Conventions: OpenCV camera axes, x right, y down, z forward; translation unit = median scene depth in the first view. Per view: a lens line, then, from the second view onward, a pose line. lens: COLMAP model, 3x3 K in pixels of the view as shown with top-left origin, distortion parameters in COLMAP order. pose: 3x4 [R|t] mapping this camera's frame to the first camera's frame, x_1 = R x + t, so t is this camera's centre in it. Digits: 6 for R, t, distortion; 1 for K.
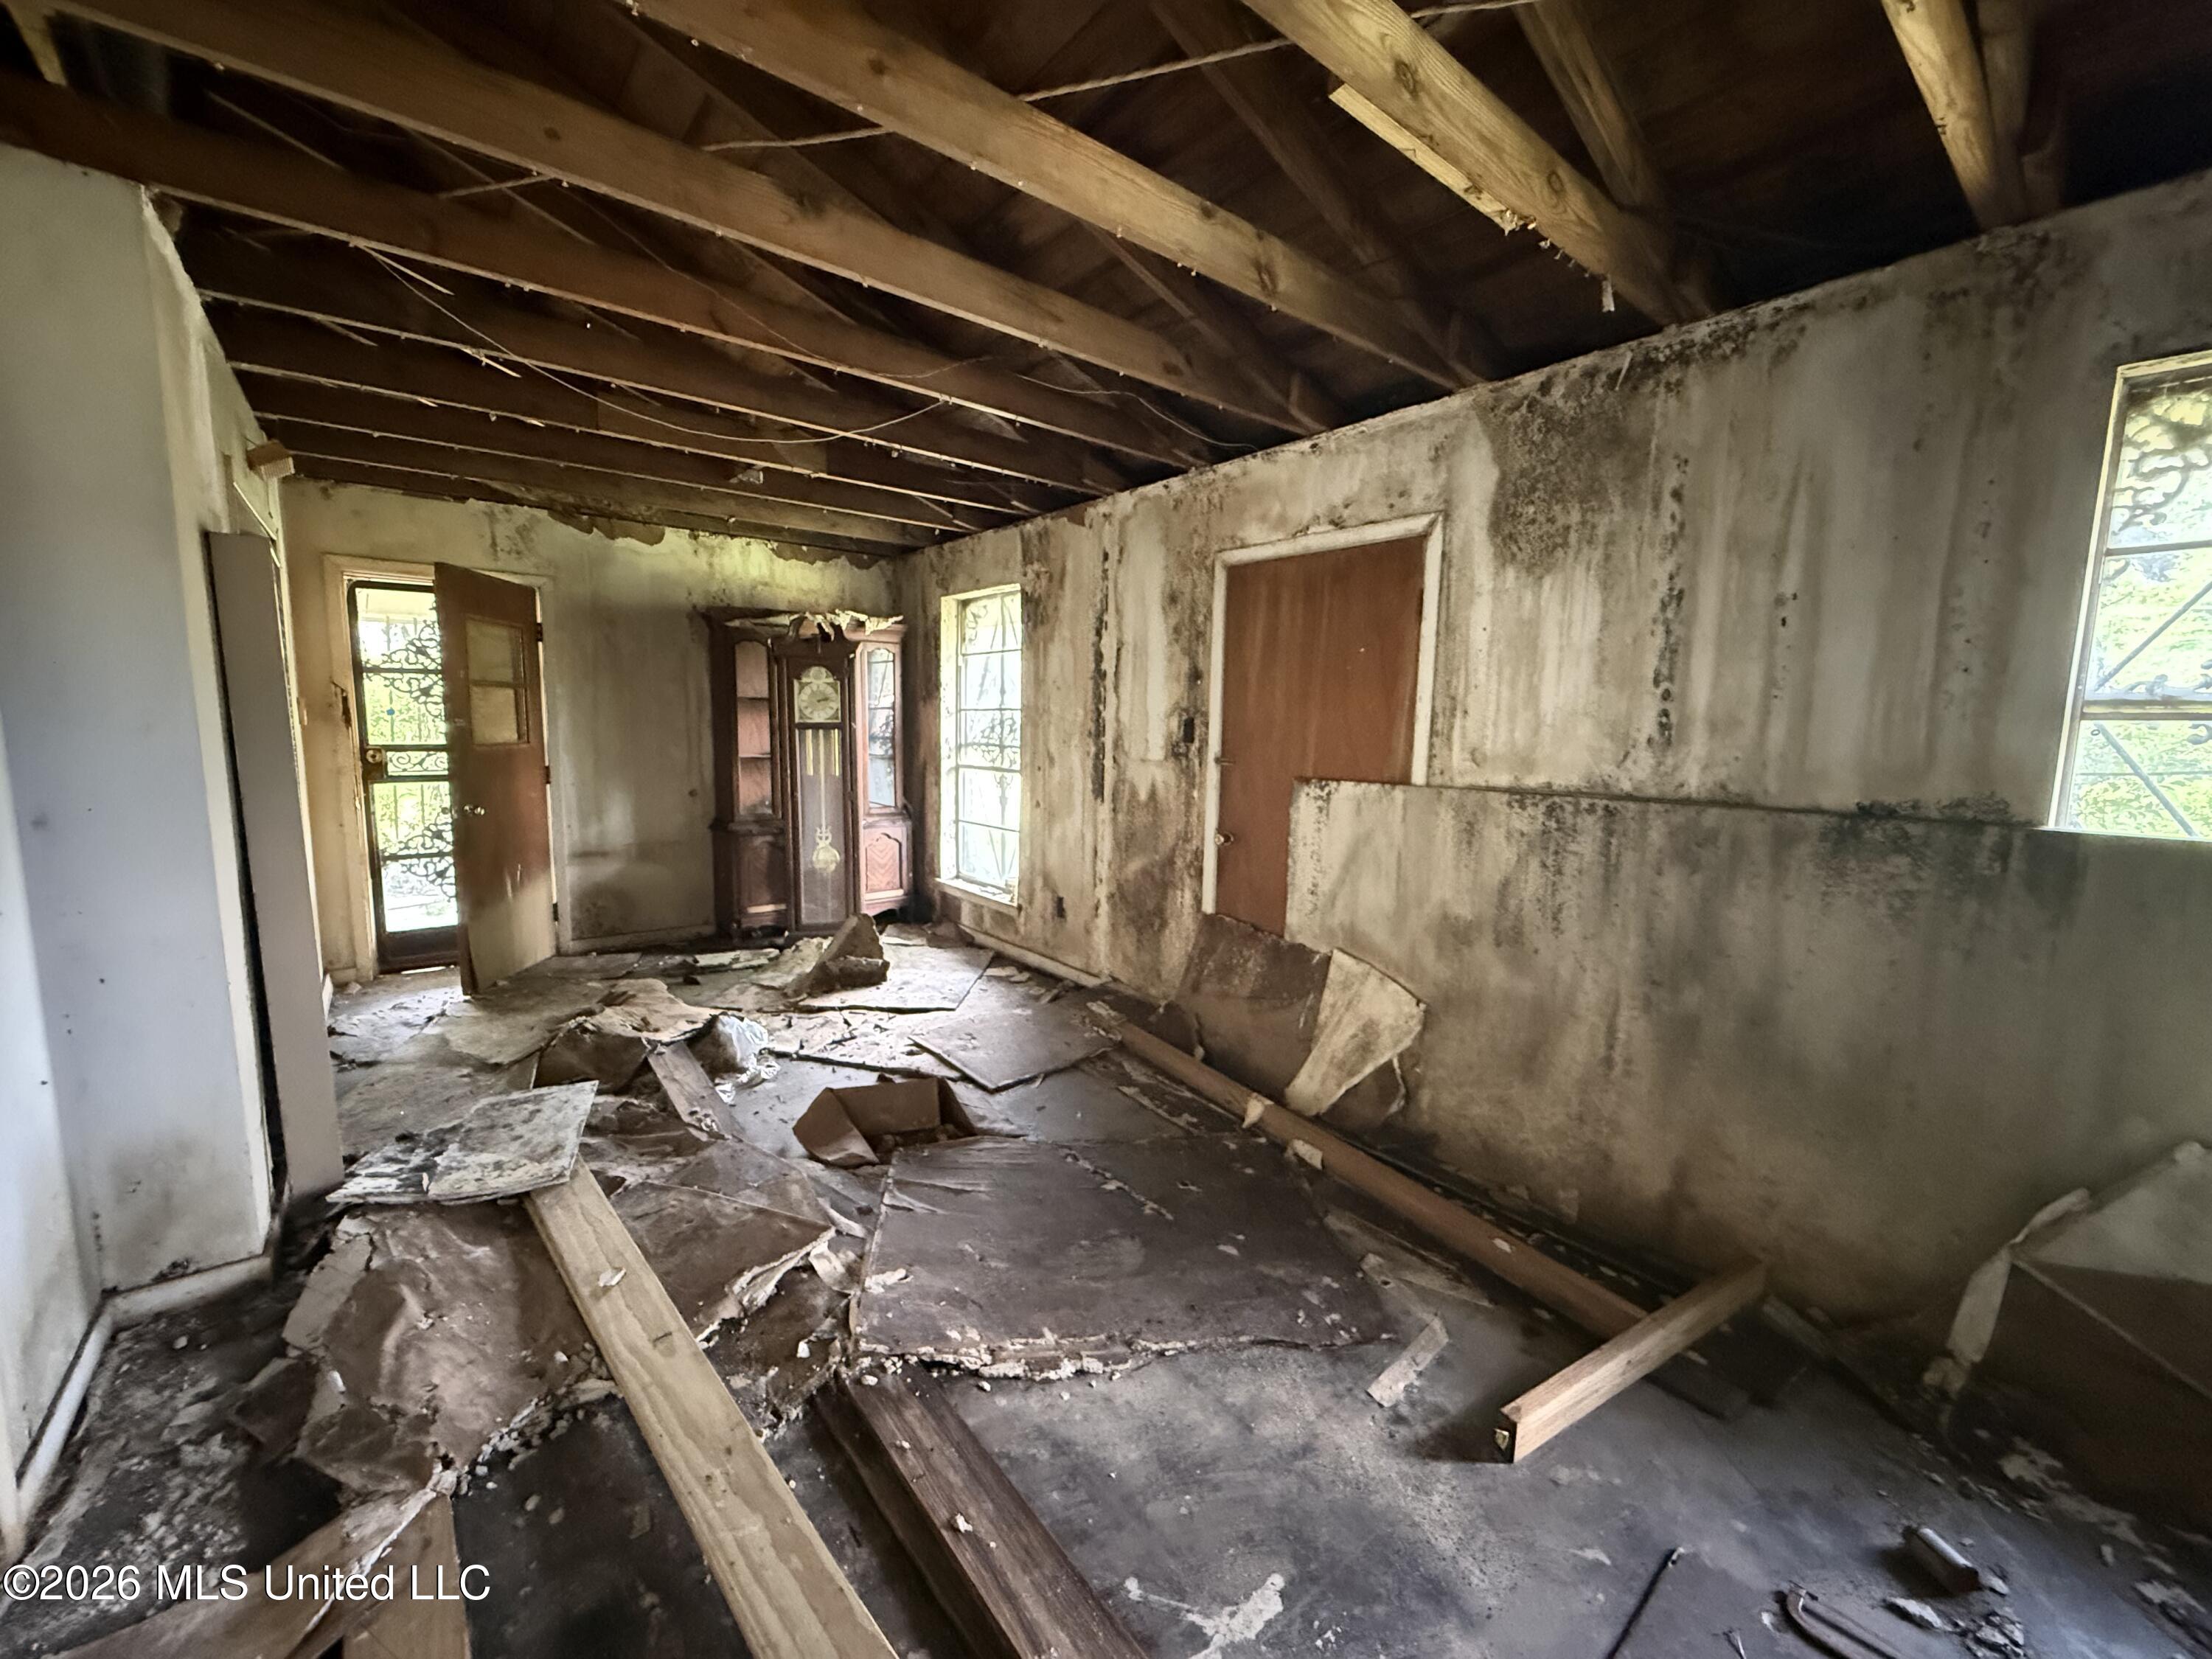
lens RADIAL K [[878.8, 0, 1104.4], [0, 878.8, 827.5], [0, 0, 1]] dist [0.000899, 0.000036]
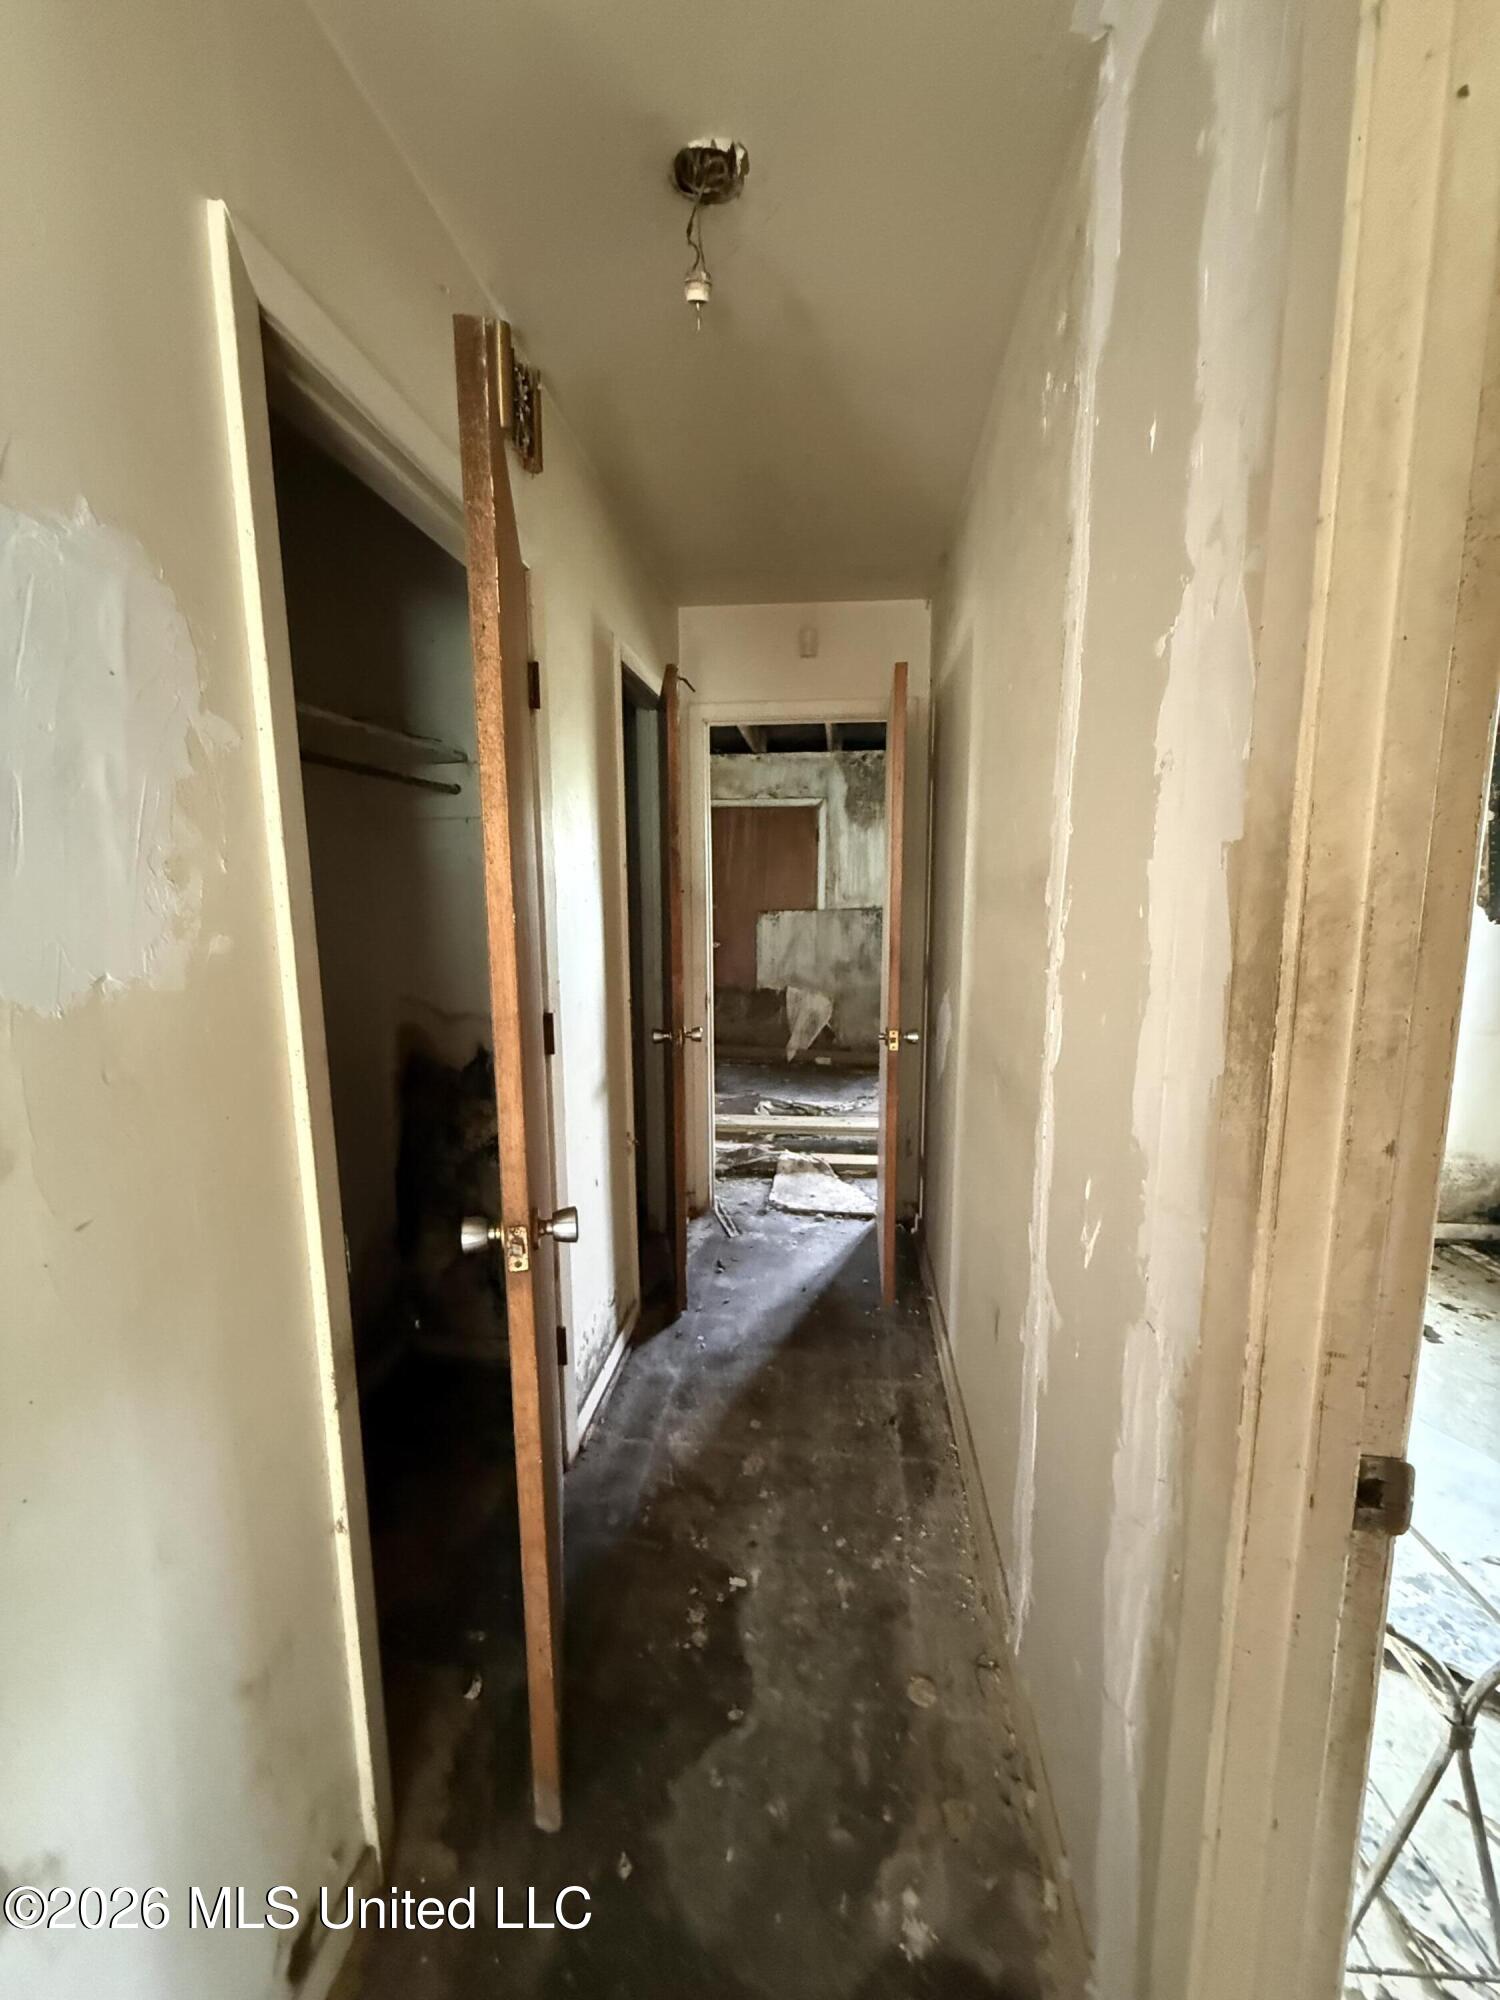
lens RADIAL K [[794.6, 0, 752.9], [0, 794.6, 997.3], [0, 0, 1]] dist [0.000899, 0.000036]
pose [[0.713422, -0.117364, 0.690836, -1.330120], [0.100624, 0.992815, 0.064753, 0.029890], [-0.693472, 0.023319, 0.720106, -0.438251]]
